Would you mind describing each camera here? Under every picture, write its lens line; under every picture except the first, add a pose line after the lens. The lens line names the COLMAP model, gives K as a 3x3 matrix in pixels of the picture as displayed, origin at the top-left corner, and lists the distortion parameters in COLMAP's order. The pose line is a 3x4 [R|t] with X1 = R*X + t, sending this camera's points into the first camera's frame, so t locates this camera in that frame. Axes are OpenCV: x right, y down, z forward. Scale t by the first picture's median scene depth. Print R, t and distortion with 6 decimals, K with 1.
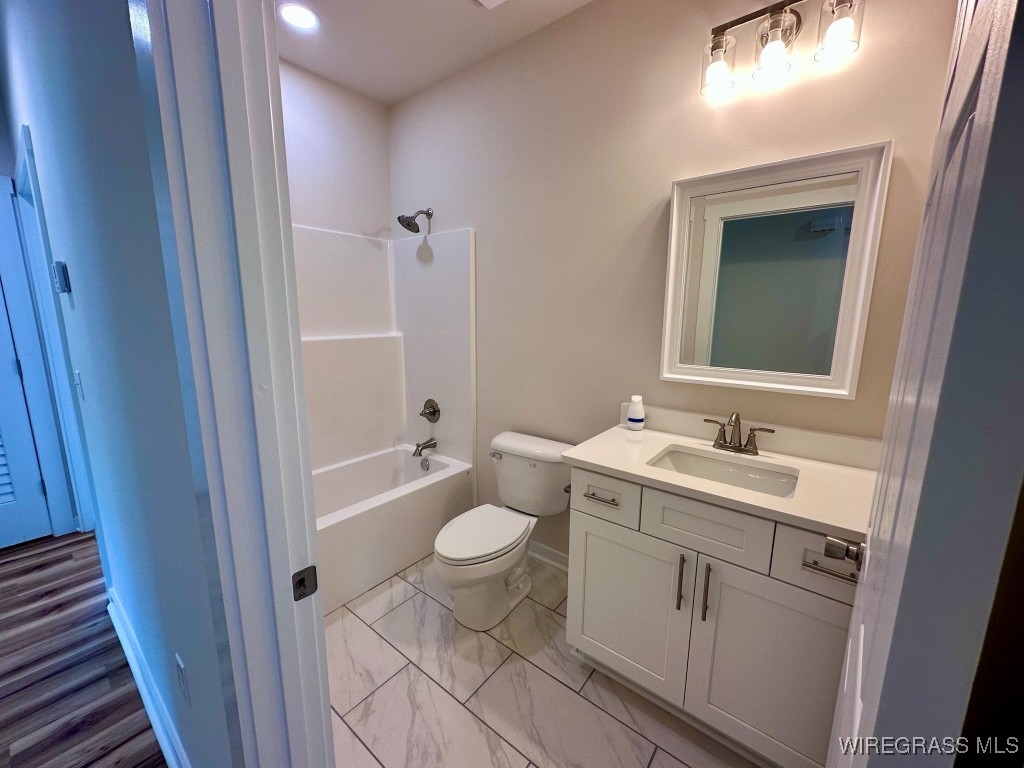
lens RADIAL K [[408.3, 0, 512.0], [0, 408.3, 384.0], [0, 0, 1]] dist [-0.001002, -0.000039]
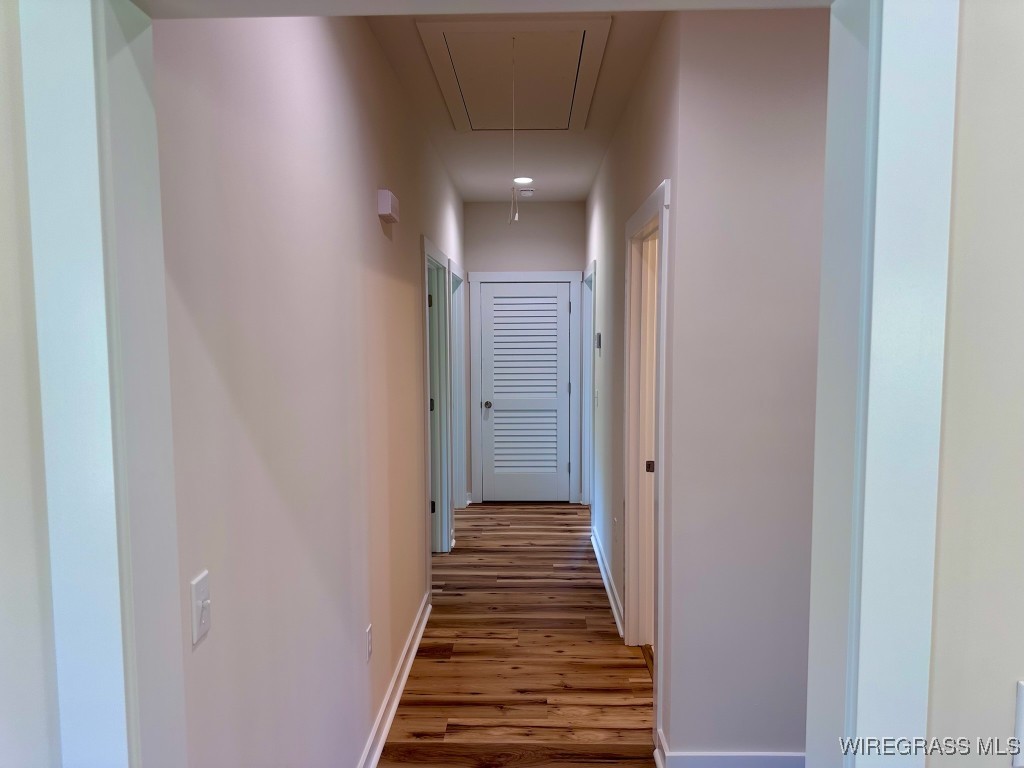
lens RADIAL K [[700.6, 0, 512.0], [0, 700.6, 384.0], [0, 0, 1]] dist [0.151724, 0.000236]
pose [[0.600703, 0.051774, -0.797794, 1.146129], [-0.131429, 0.990719, -0.034666, 0.096761], [0.788595, 0.125677, 0.601933, -1.130489]]
